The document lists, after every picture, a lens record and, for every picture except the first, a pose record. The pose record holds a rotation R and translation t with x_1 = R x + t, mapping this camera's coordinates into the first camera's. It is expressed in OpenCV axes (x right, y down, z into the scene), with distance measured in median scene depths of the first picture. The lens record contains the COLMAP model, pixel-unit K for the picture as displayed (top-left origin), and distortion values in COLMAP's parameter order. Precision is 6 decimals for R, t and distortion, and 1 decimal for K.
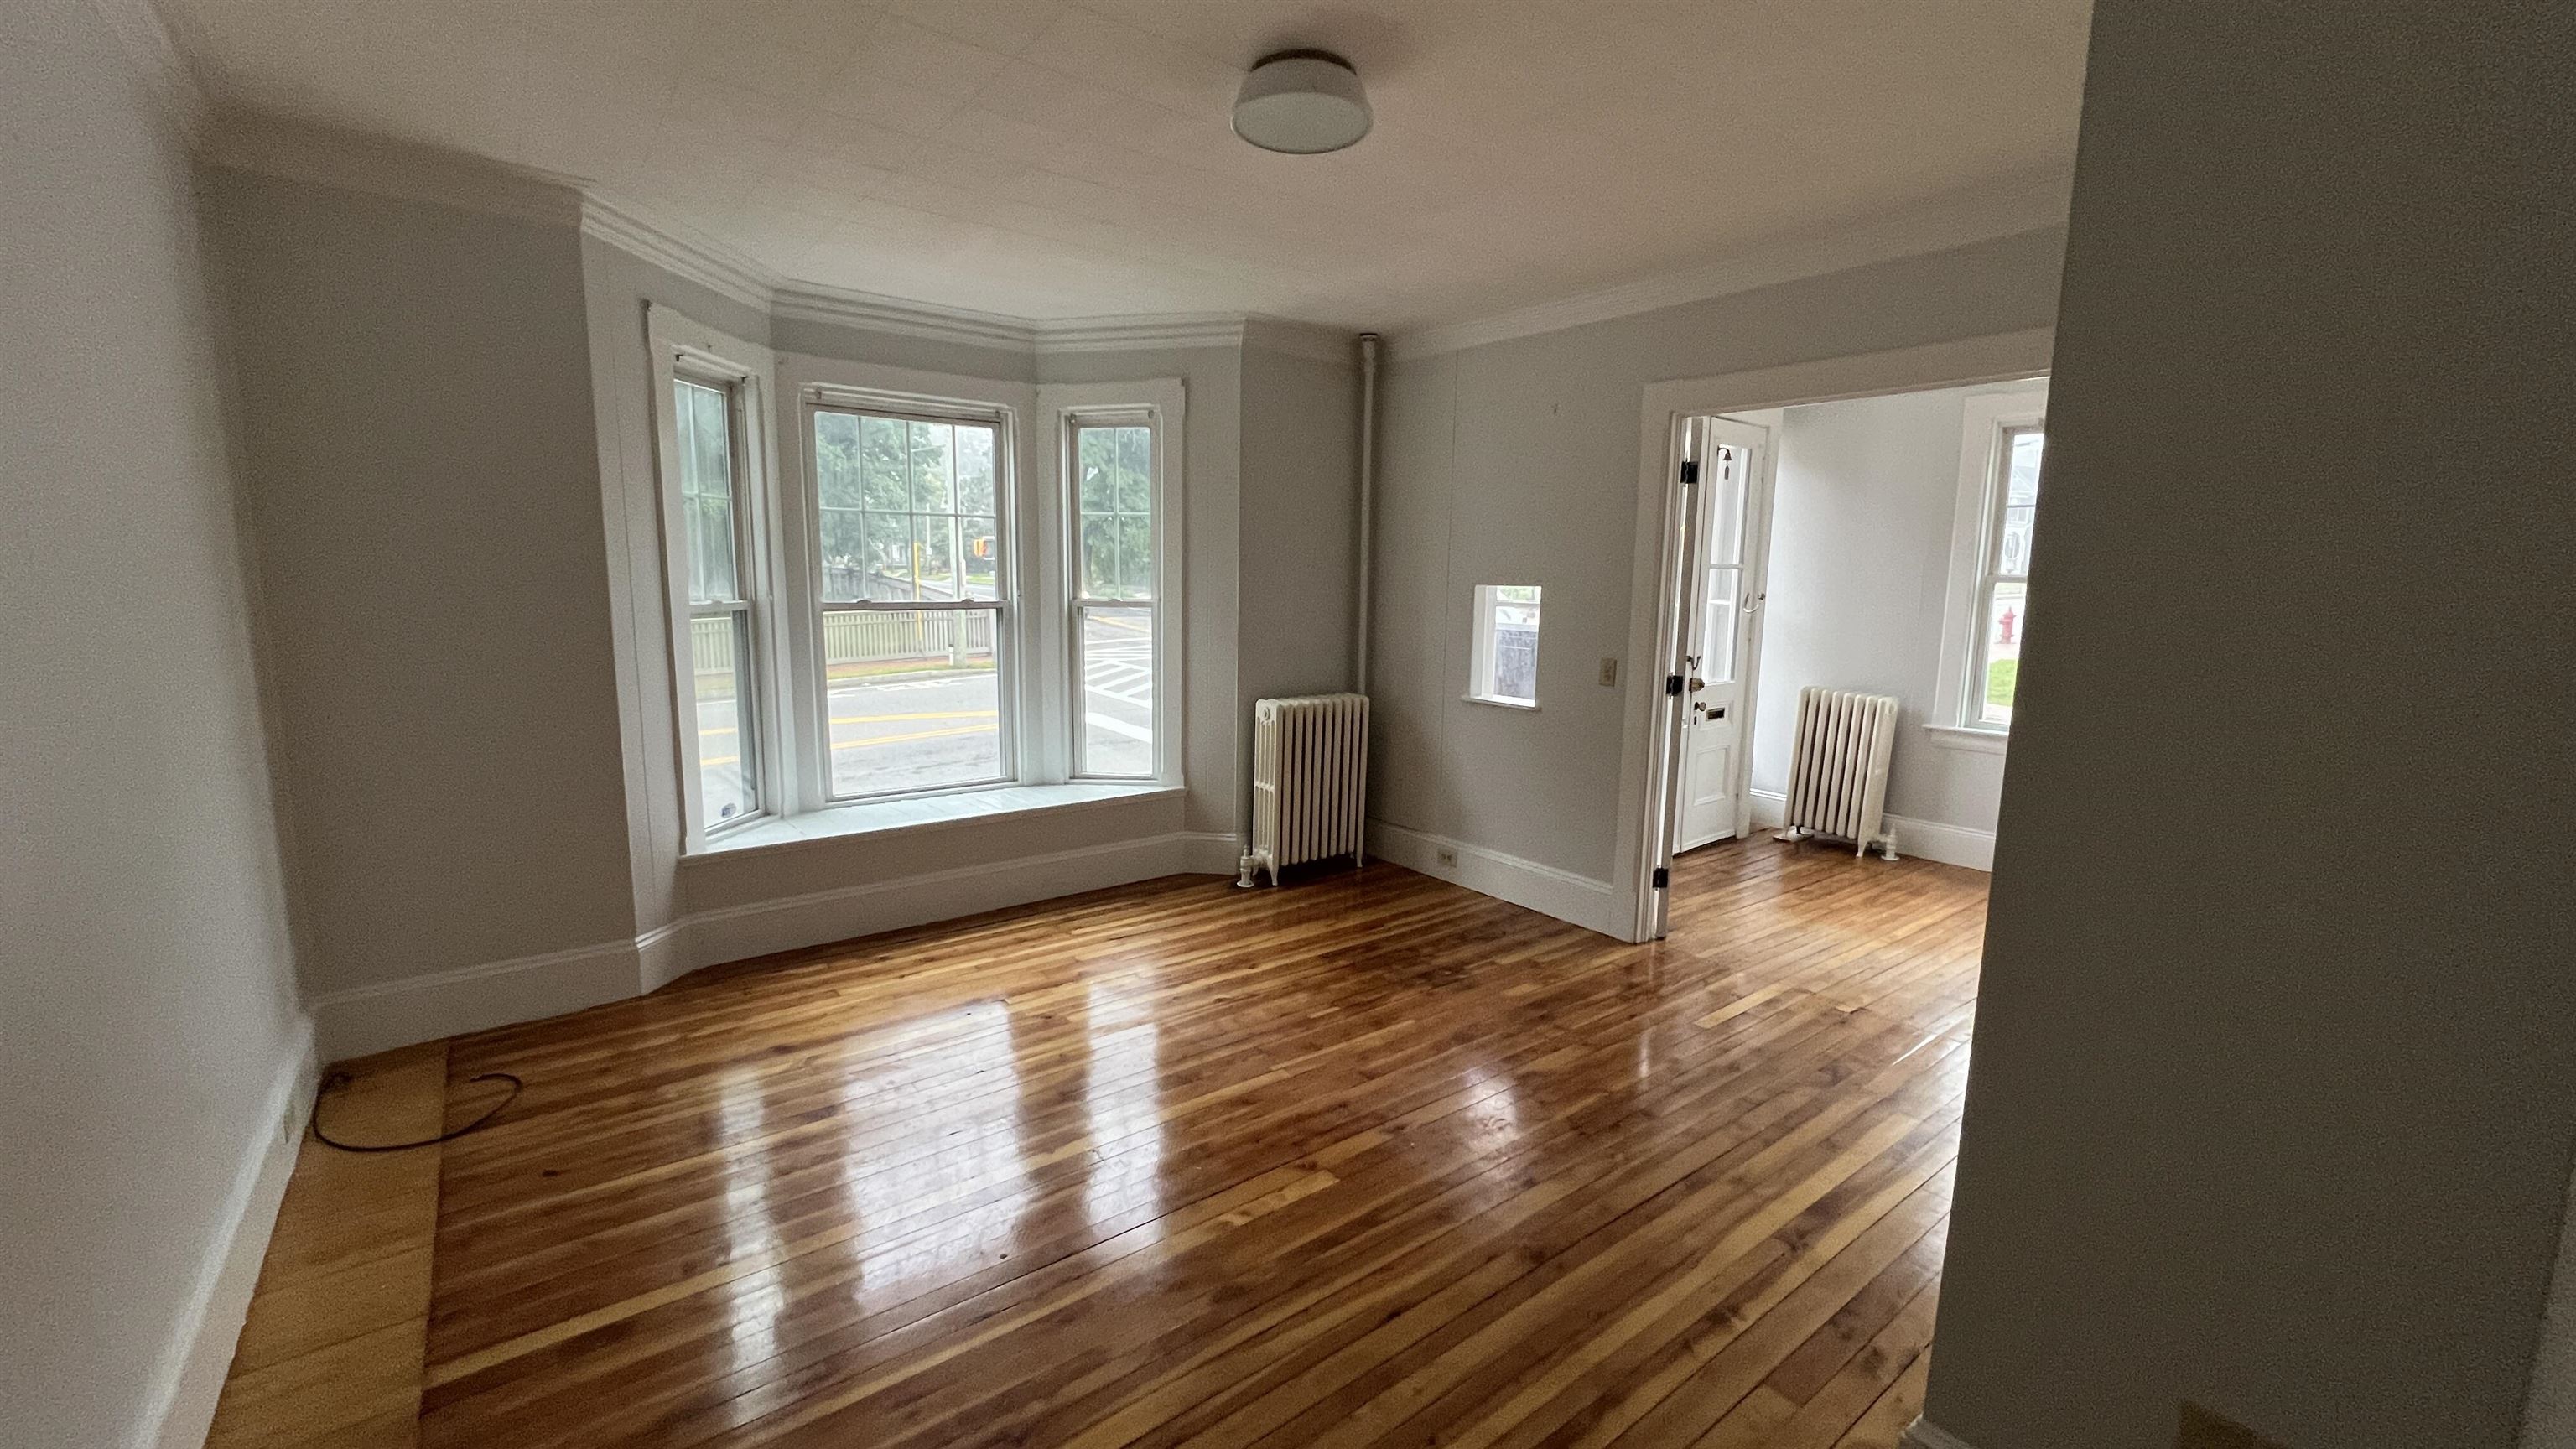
lens RADIAL K [[1025.8, 0, 1285.9], [0, 1025.8, 716.1], [0, 0, 1]] dist [-0.001672, 0.000164]
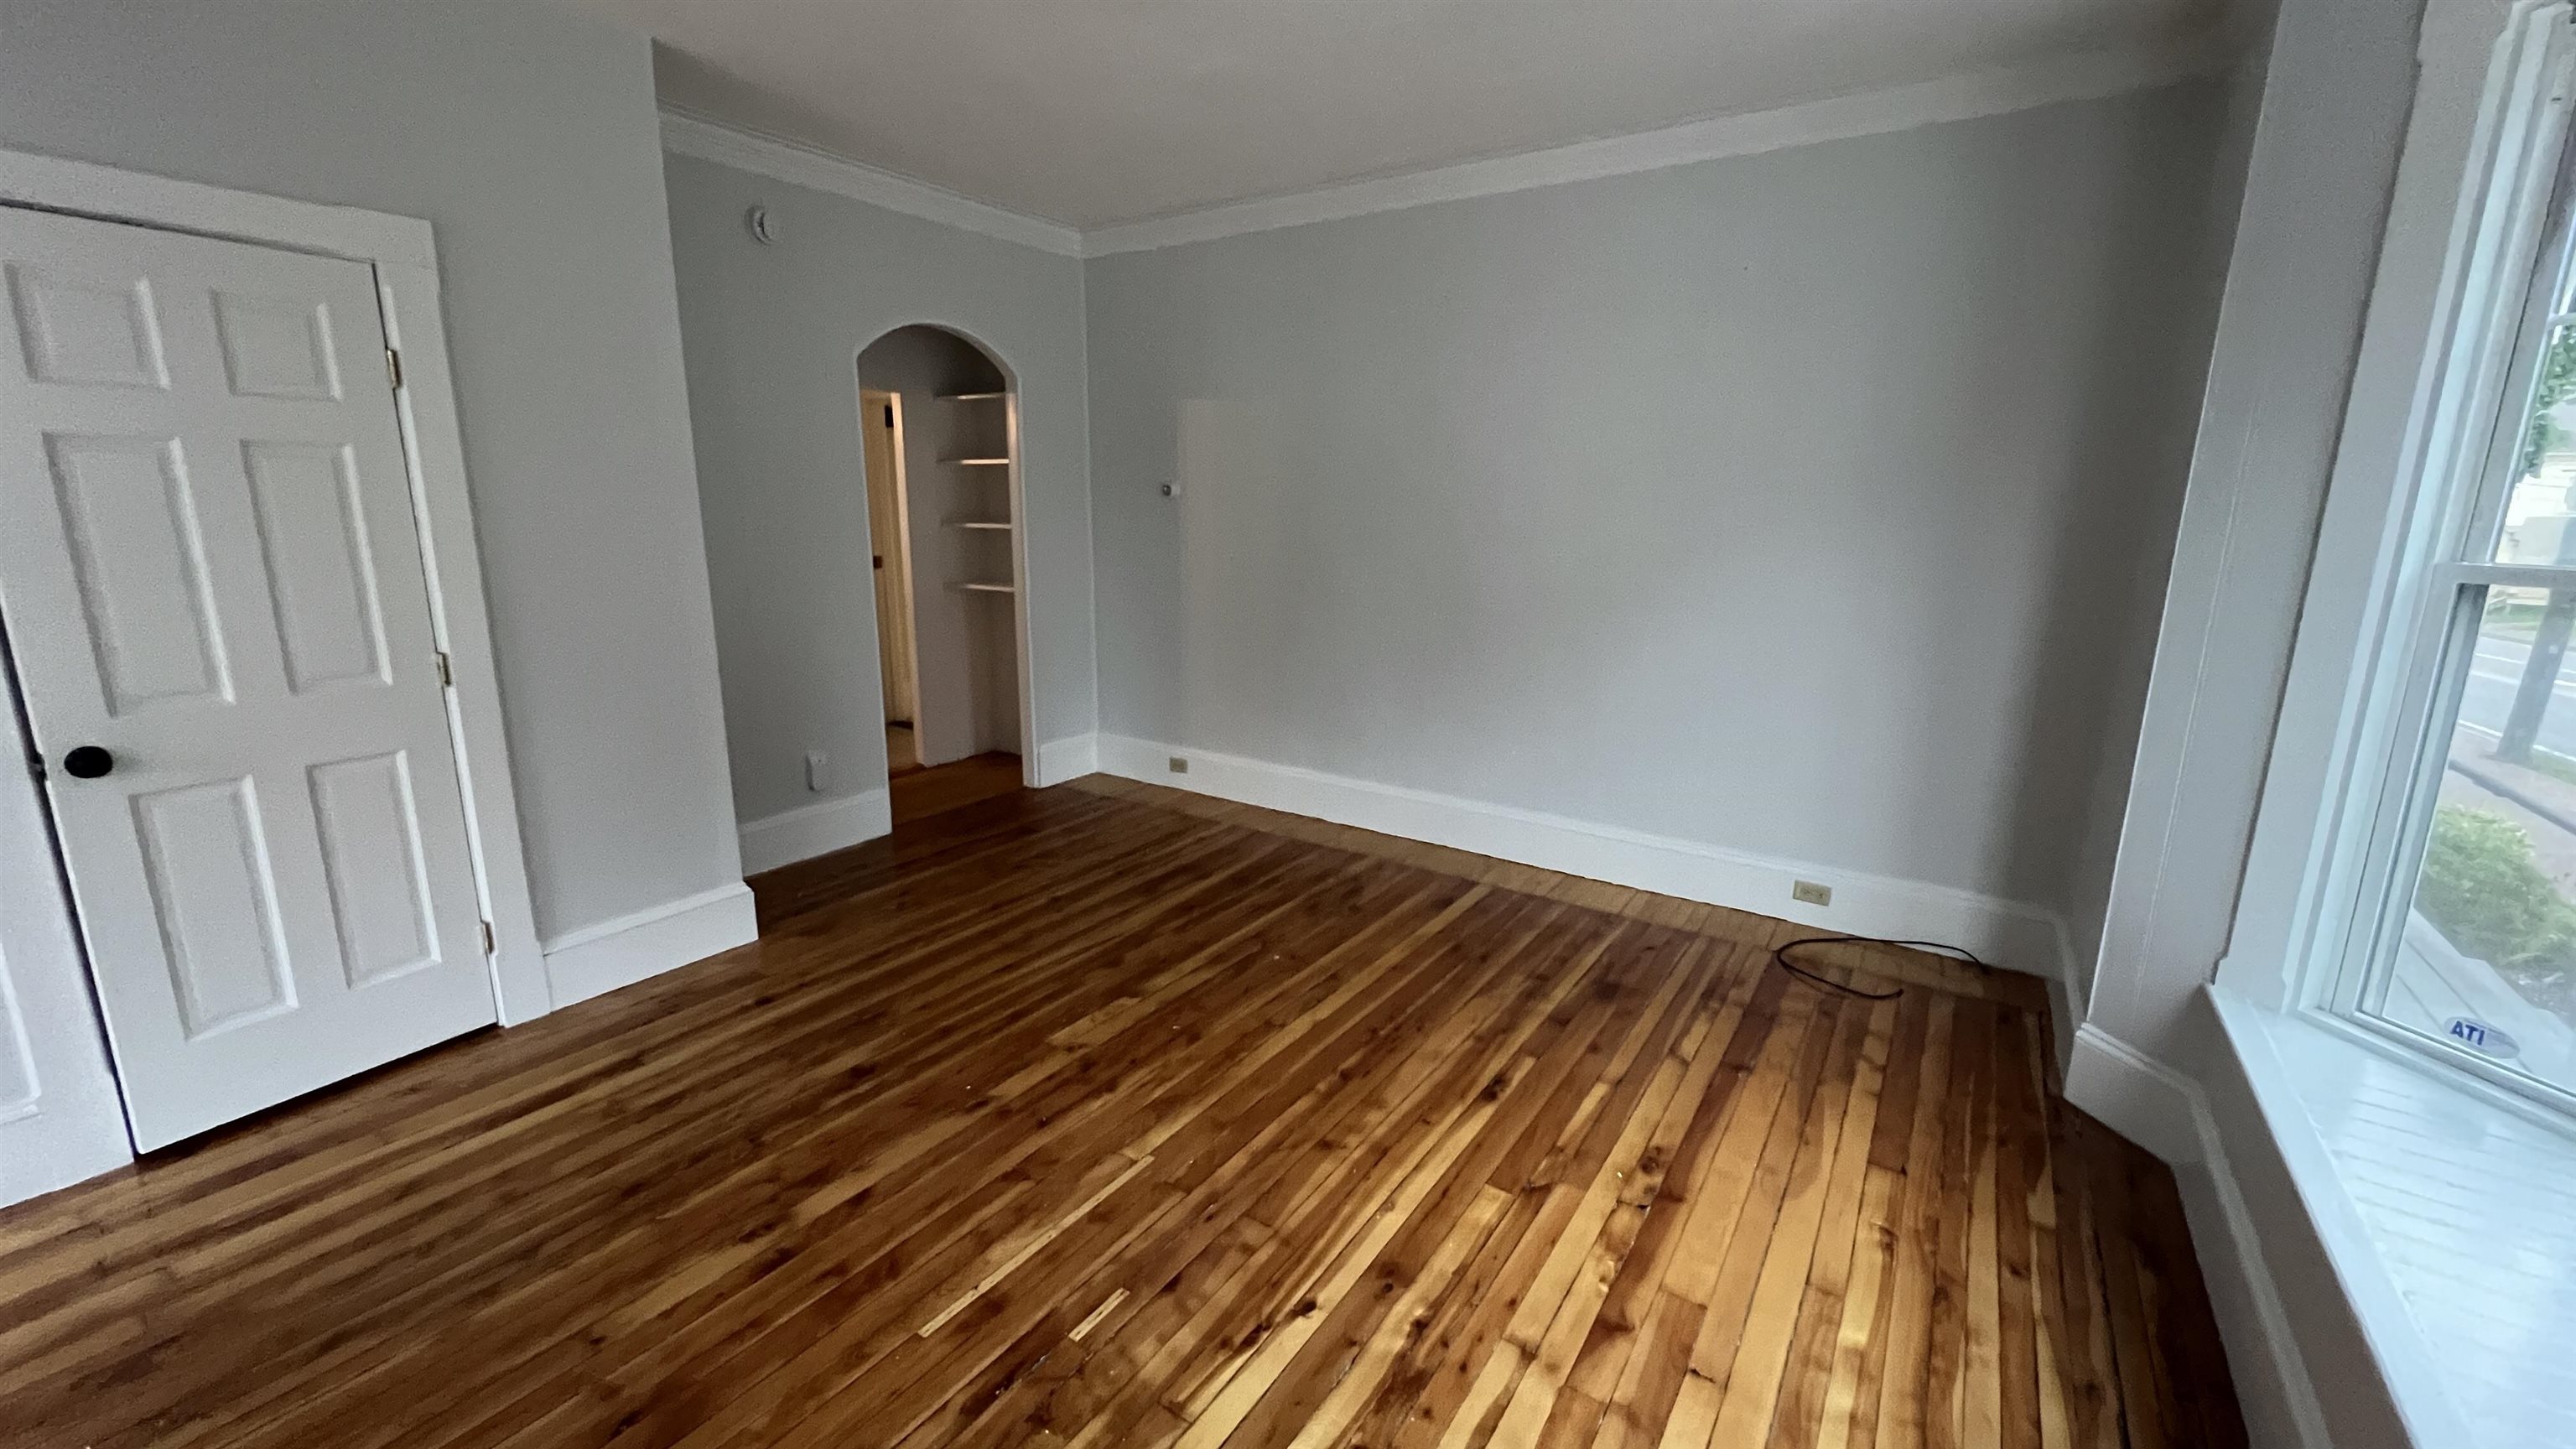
lens RADIAL K [[1025.8, 0, 1282.8], [0, 1025.8, 725.3], [0, 0, 1]] dist [-0.001672, 0.000164]
pose [[-0.948718, 0.043250, -0.313150, 0.087945], [-0.069321, 0.938024, 0.339567, -0.155473], [0.308428, 0.343861, -0.886922, 1.222010]]
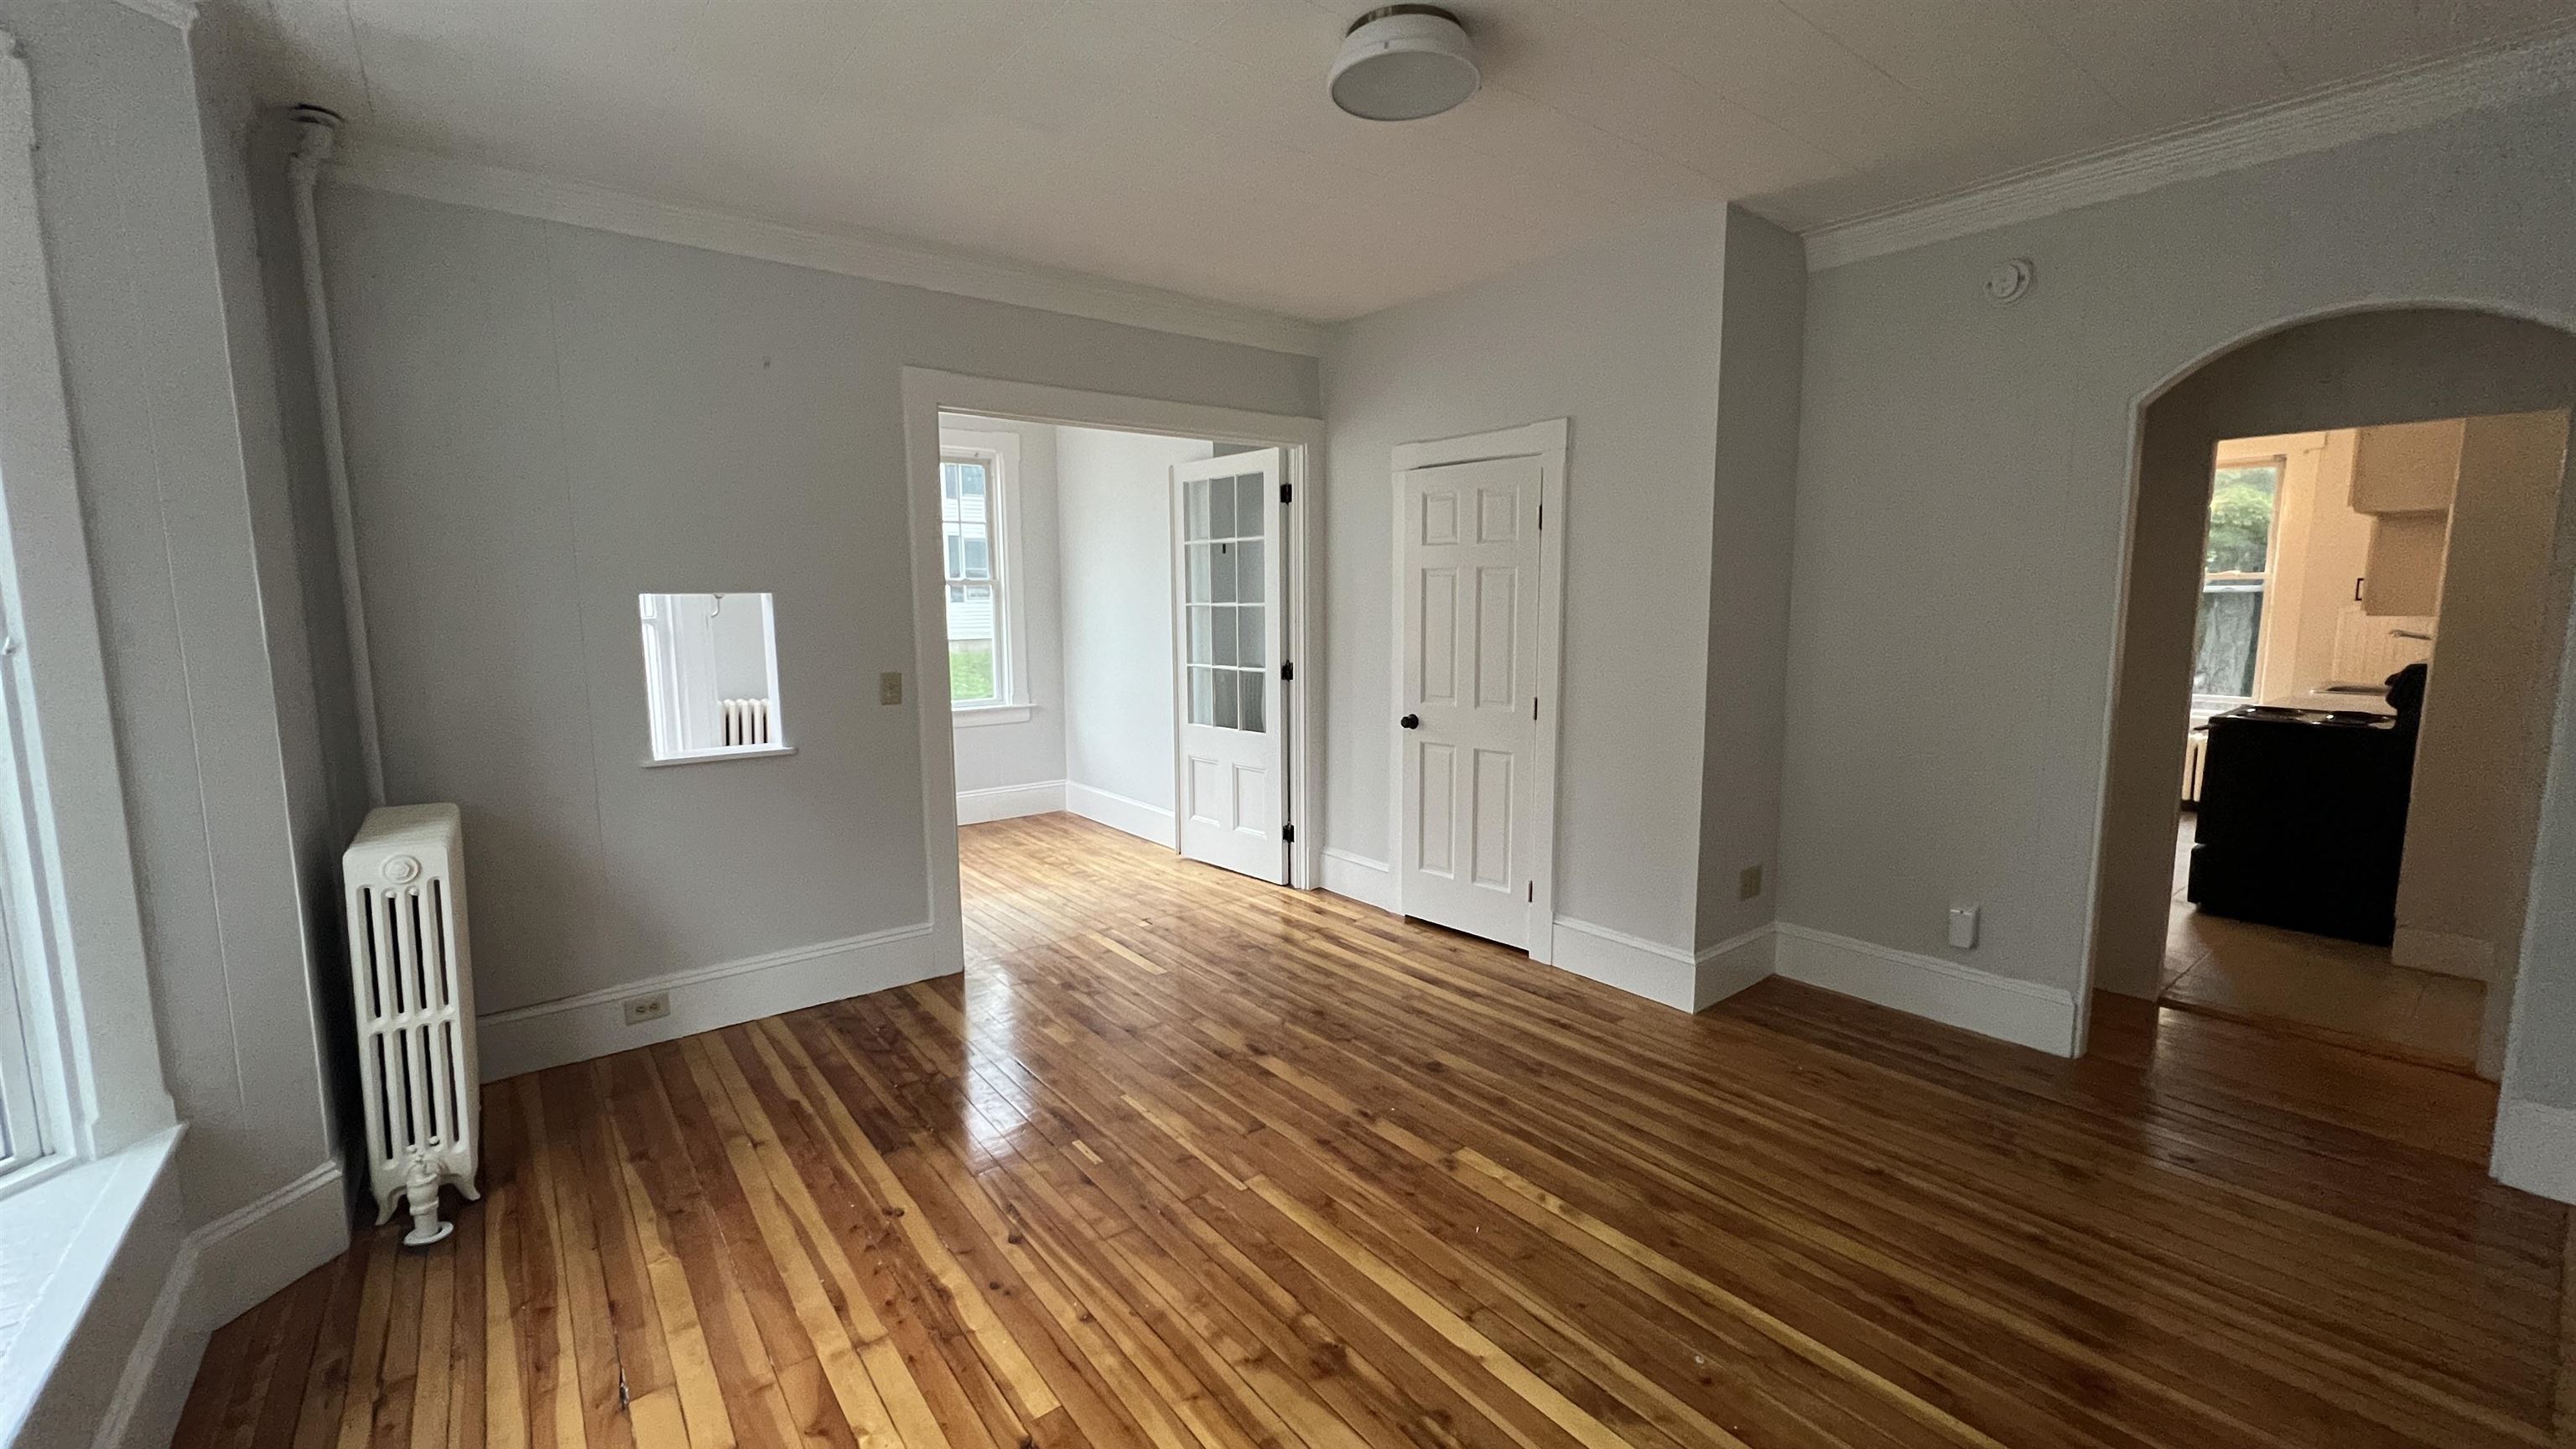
lens RADIAL K [[1025.8, 0, 1281.5], [0, 1025.8, 720.5], [0, 0, 1]] dist [-0.001672, 0.000164]
pose [[-0.006372, -0.139981, 0.990134, -0.586965], [0.145285, 0.979518, 0.139415, -0.094381], [-0.989369, 0.144740, 0.014095, 0.704719]]
